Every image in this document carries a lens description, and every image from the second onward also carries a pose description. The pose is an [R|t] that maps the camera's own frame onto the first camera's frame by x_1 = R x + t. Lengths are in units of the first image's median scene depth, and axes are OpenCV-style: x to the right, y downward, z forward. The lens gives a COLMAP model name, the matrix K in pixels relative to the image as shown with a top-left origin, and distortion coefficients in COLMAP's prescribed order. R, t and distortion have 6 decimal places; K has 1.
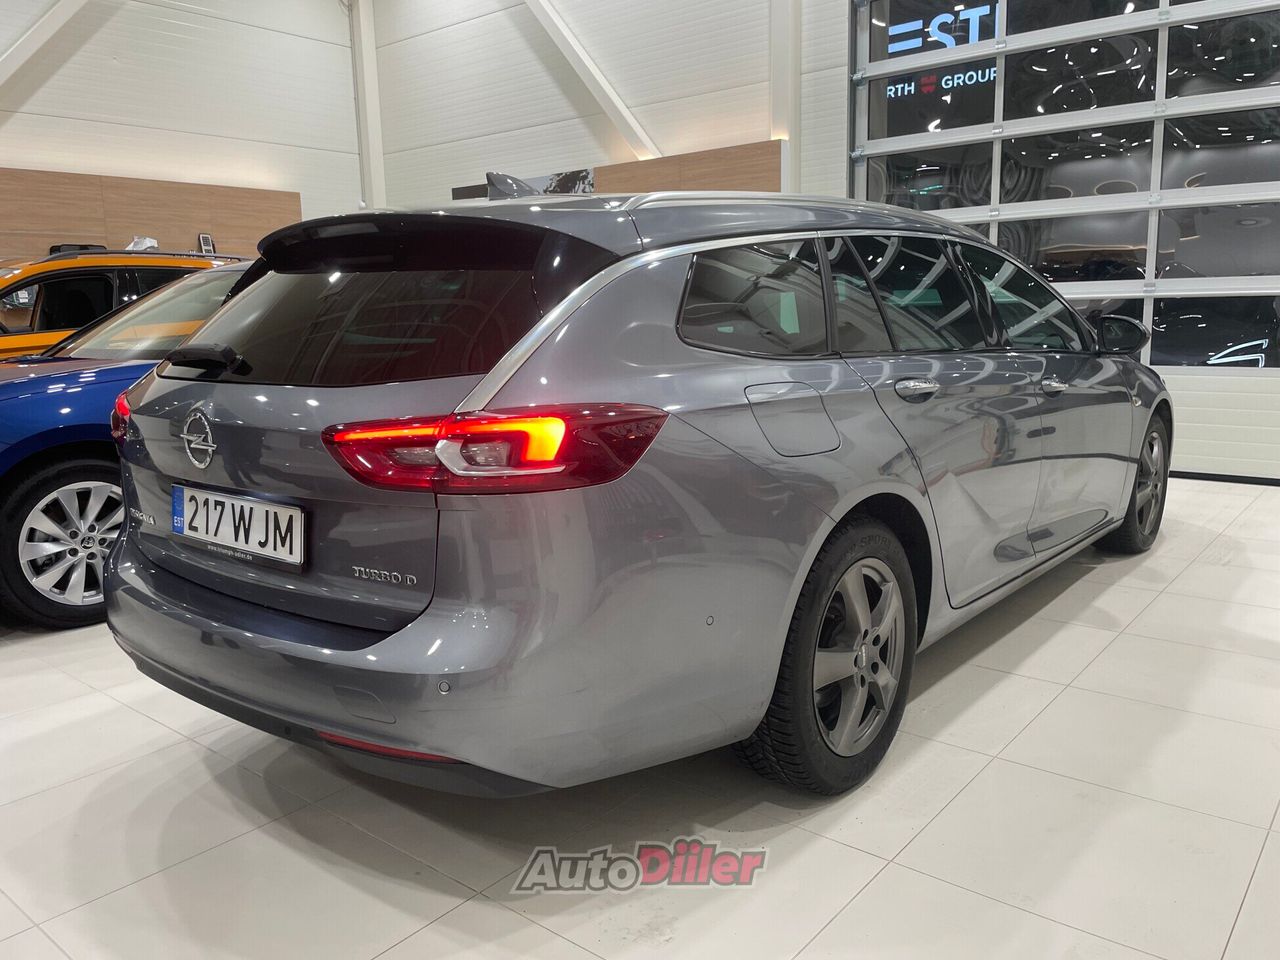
lens RADIAL K [[988.0, 0, 636.8], [0, 988.0, 481.5], [0, 0, 1]] dist [0.001342, -0.001237]
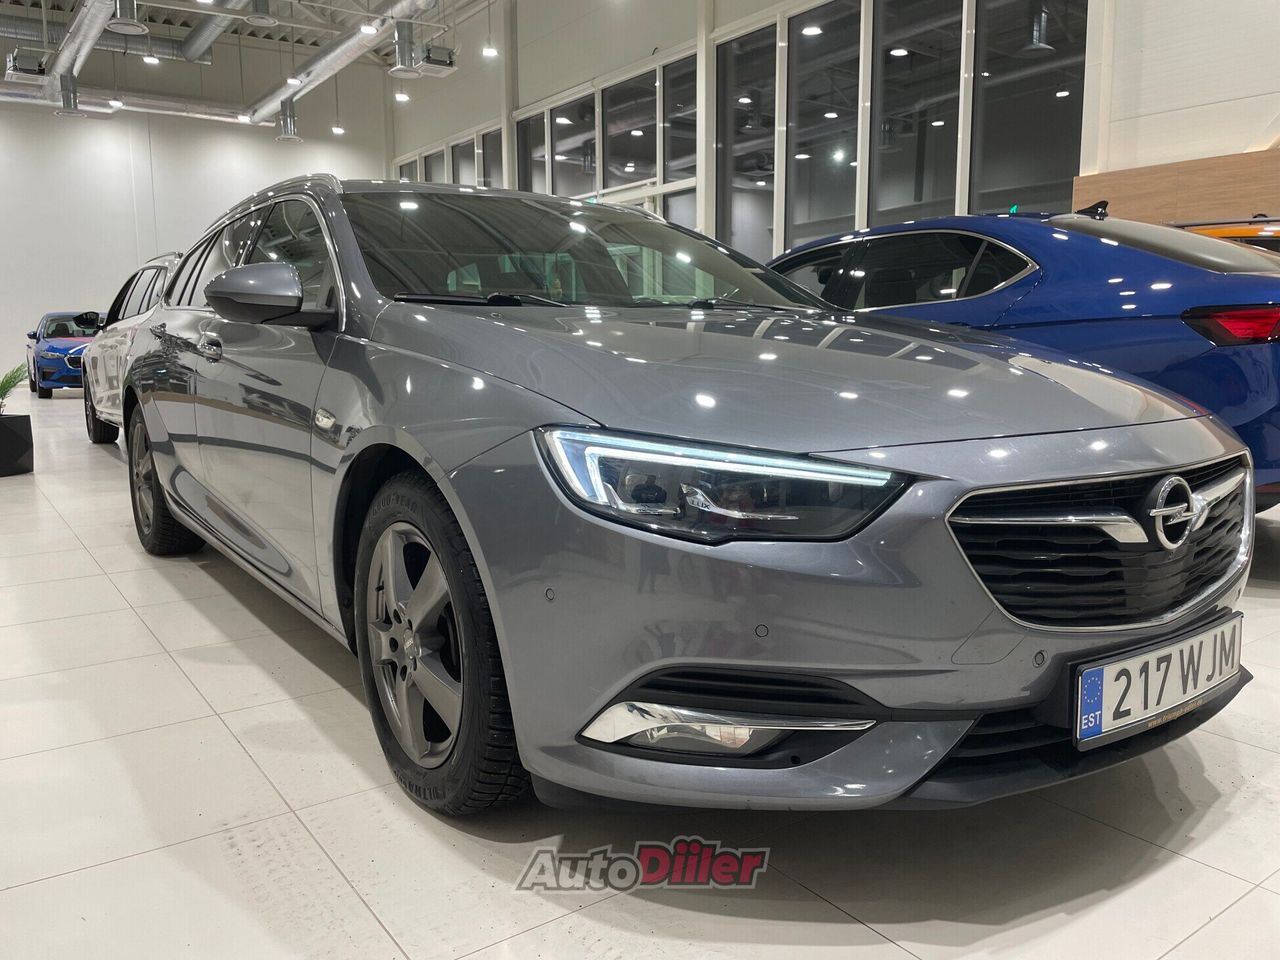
lens RADIAL K [[988.0, 0, 636.8], [0, 988.0, 481.5], [0, 0, 1]] dist [0.001342, -0.001237]
pose [[-0.263779, 0.152310, -0.952482, 1.018666], [-0.155172, 0.967893, 0.197747, -0.194085], [0.952020, 0.199961, -0.231676, 1.342360]]
